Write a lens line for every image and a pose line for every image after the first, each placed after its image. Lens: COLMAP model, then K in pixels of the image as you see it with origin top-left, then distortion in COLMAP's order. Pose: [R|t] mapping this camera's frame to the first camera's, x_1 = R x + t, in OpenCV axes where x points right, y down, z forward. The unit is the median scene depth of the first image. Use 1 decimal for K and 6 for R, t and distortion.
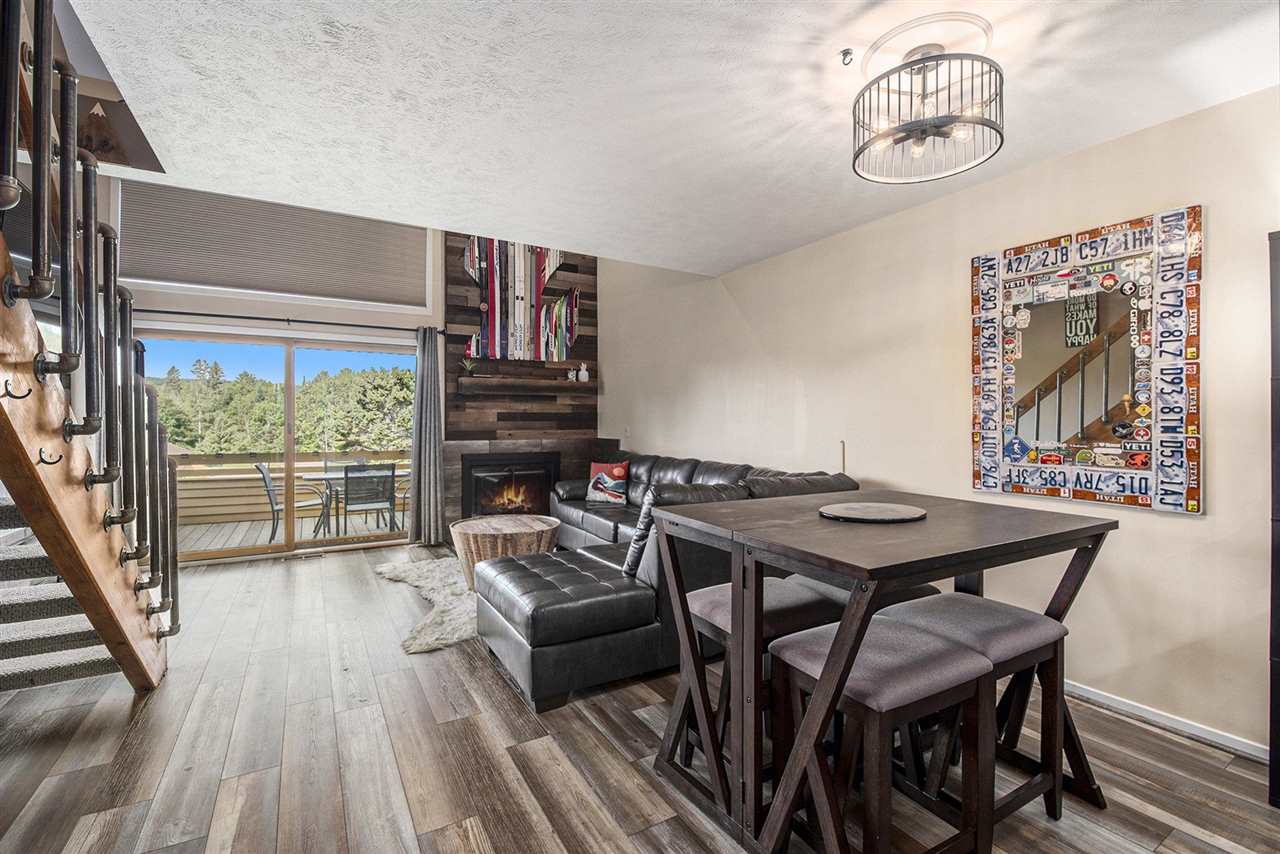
lens RADIAL K [[570.0, 0, 629.7], [0, 570.0, 413.9], [0, 0, 1]] dist [-0.001897, -0.009975]
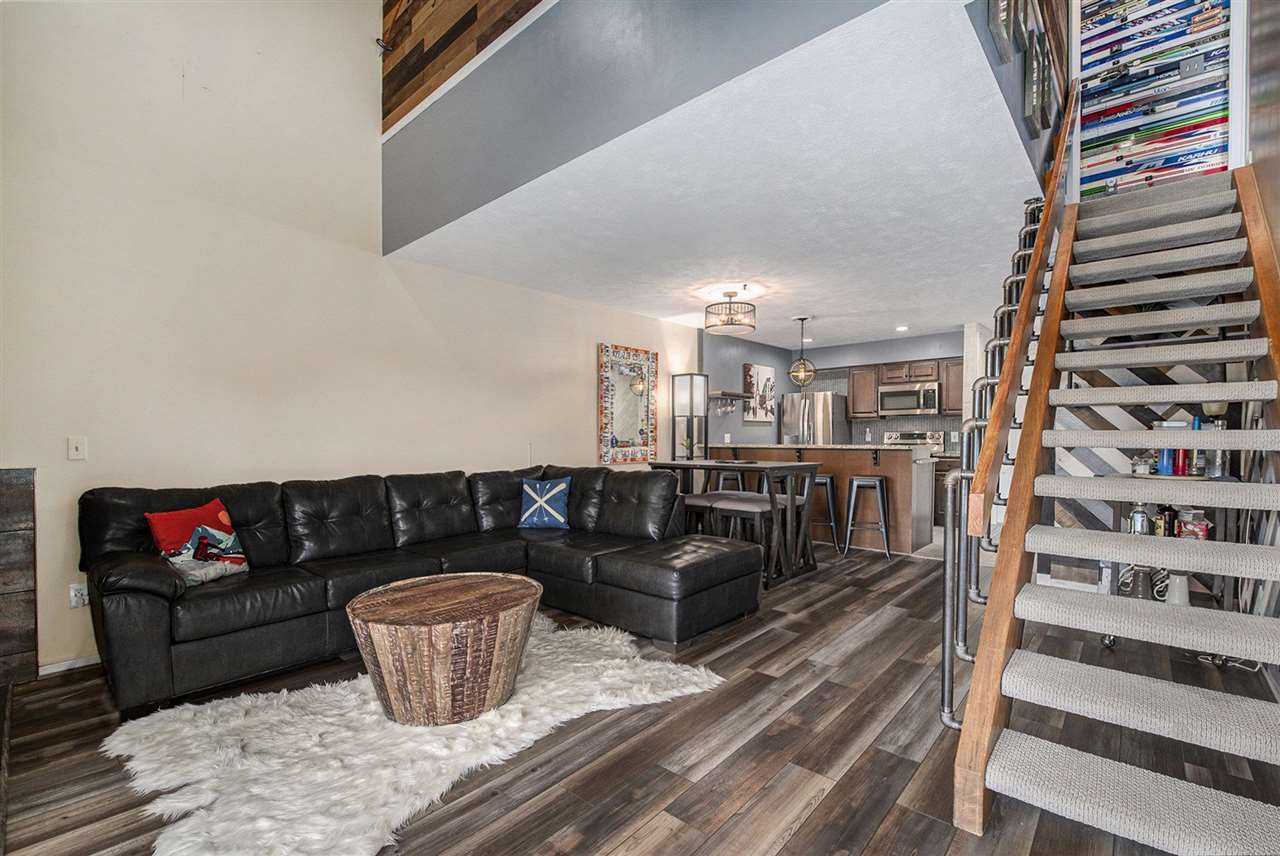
lens RADIAL K [[558.6, 0, 651.2], [0, 558.6, 441.3], [0, 0, 1]] dist [-0.000007, -0.007430]
pose [[-0.329307, -0.015851, 0.944090, -0.698284], [-0.010689, 0.999858, 0.013059, 0.016839], [-0.944162, -0.005791, -0.329430, 0.825678]]
